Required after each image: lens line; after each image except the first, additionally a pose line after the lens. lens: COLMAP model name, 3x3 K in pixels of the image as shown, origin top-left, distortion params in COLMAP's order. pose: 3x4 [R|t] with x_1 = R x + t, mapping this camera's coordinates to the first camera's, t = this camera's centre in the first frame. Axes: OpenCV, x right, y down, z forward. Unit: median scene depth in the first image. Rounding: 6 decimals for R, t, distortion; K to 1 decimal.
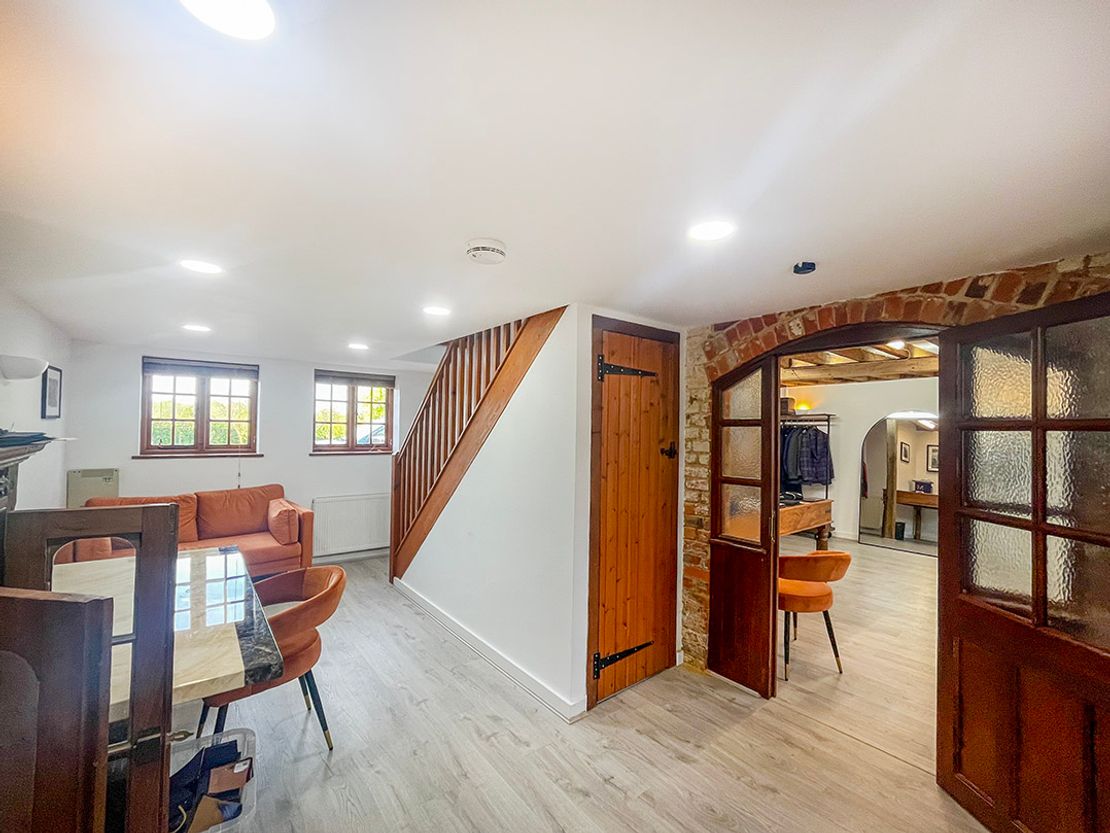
lens RADIAL K [[462.6, 0, 555.0], [0, 462.6, 416.5], [0, 0, 1]] dist [-0.001237, 0.000293]
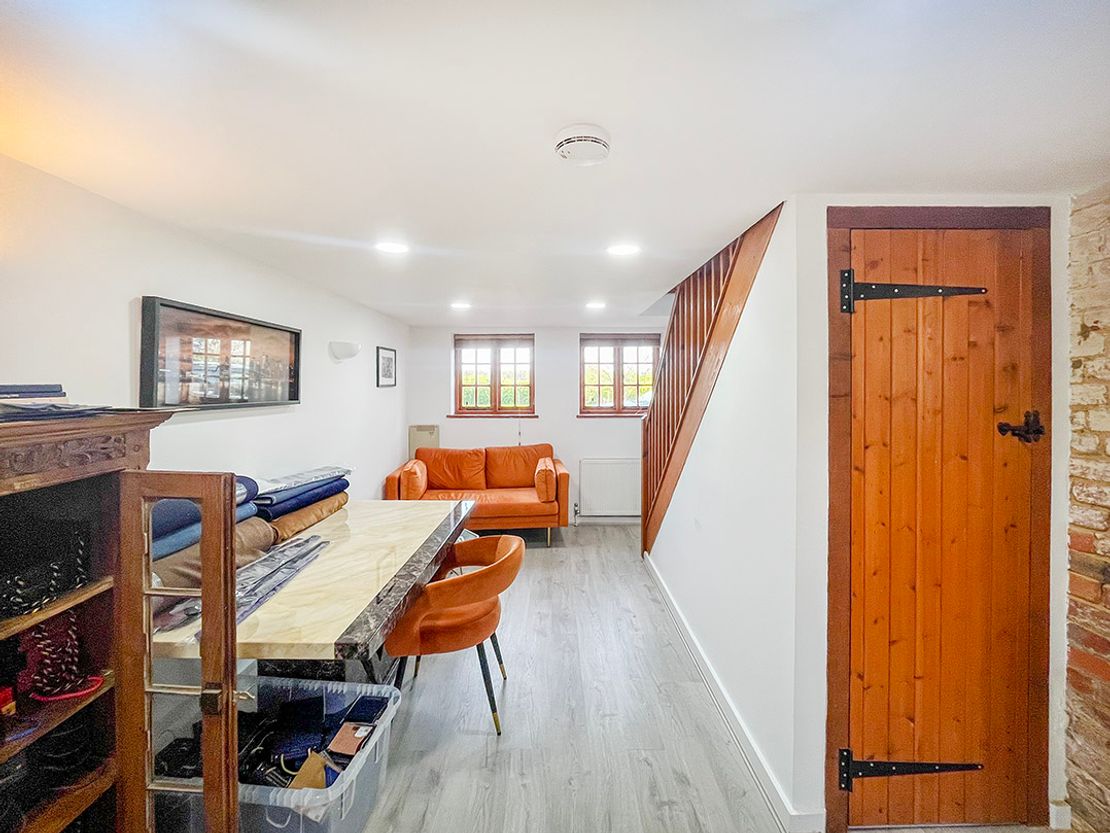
lens RADIAL K [[482.4, 0, 552.1], [0, 482.4, 387.2], [0, 0, 1]] dist [-0.000262, 0.000956]
pose [[0.795746, -0.016451, -0.605407, 0.147382], [0.031088, 0.999423, 0.013704, 0.001343], [0.604832, -0.029726, 0.795798, 0.212388]]
